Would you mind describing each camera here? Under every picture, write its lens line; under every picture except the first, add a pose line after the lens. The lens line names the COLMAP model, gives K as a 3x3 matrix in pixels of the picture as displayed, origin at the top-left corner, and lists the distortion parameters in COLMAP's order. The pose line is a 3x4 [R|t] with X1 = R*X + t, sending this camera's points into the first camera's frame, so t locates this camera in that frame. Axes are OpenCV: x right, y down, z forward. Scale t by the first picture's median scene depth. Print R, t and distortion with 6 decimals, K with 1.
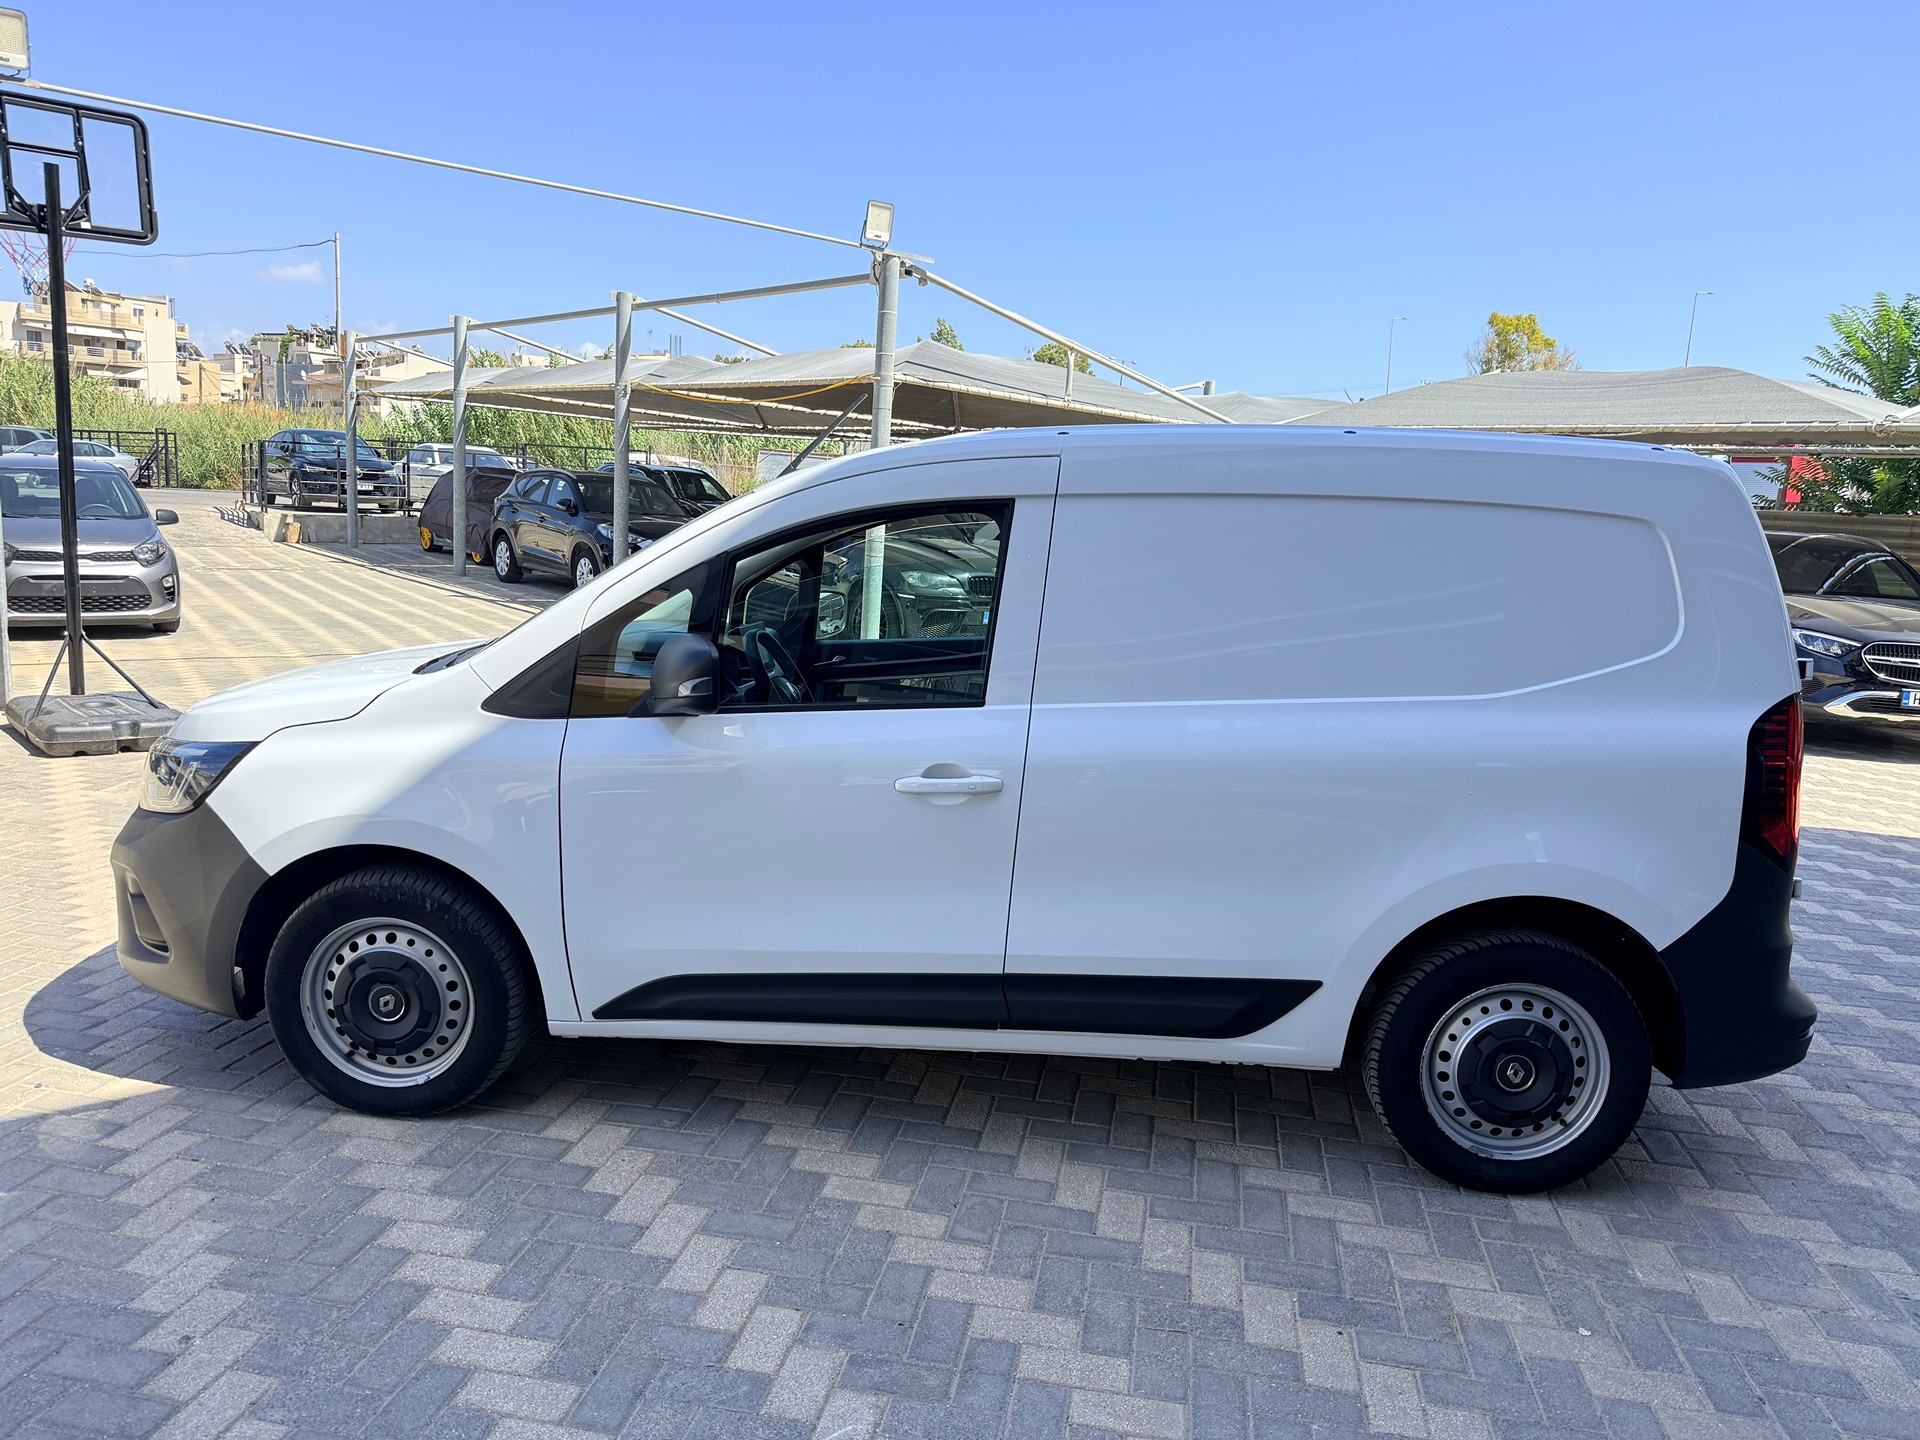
lens RADIAL K [[1362.5, 0, 971.1], [0, 1362.5, 739.6], [0, 0, 1]] dist [0.031917, -0.040538]
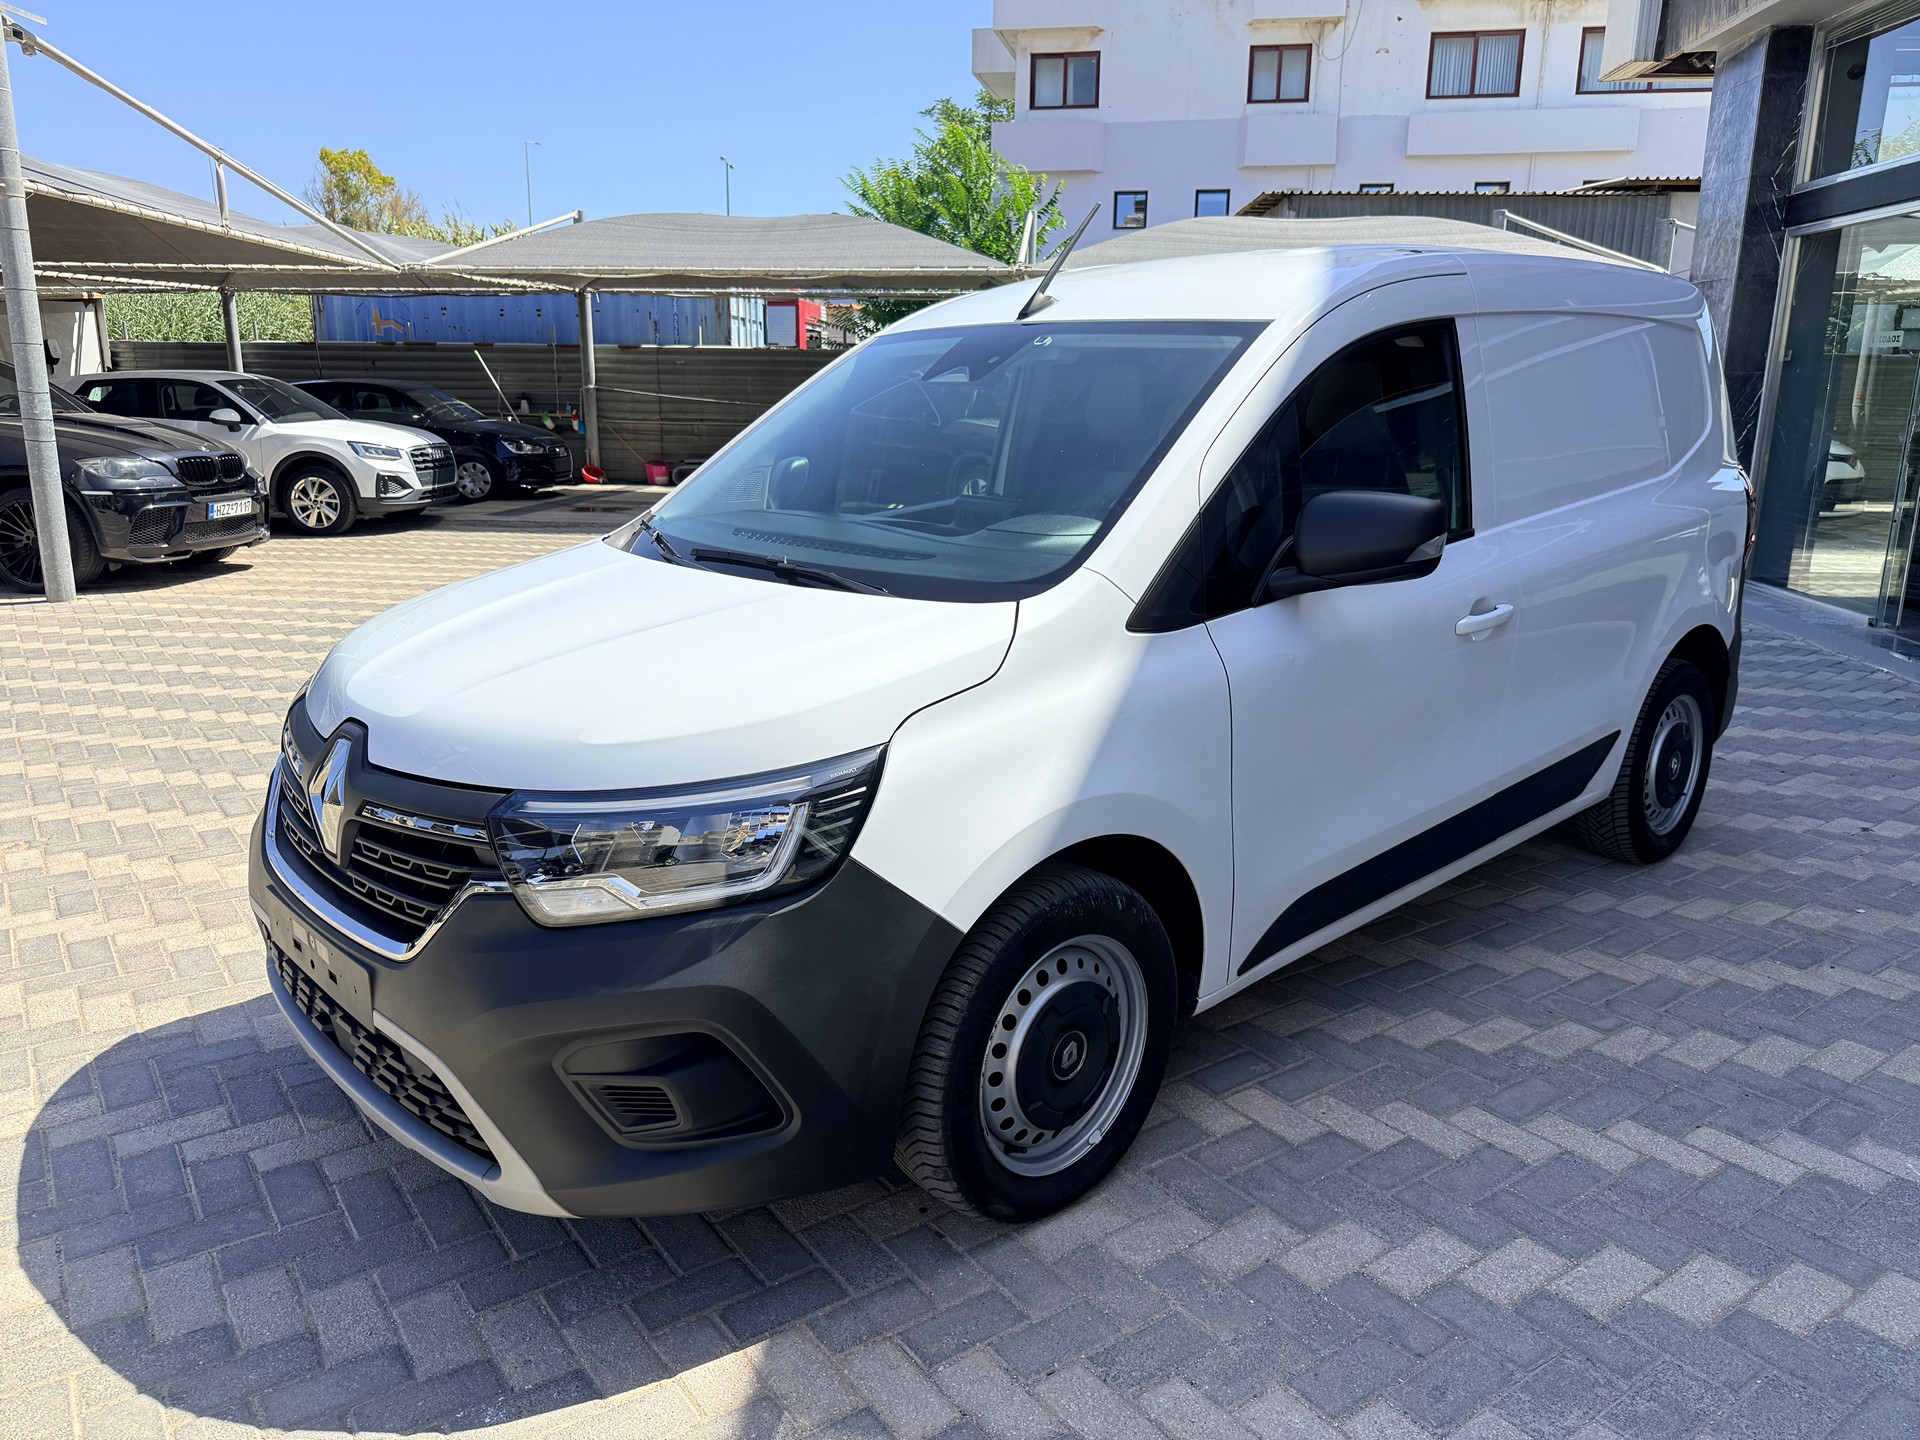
lens RADIAL K [[1362.5, 0, 1001.0], [0, 1362.5, 686.9], [0, 0, 1]] dist [0.031917, -0.040538]
pose [[0.686158, -0.199200, 0.699648, -0.422313], [0.151071, 0.979829, 0.130813, -0.043639], [-0.711593, 0.015938, 0.702411, 0.241197]]
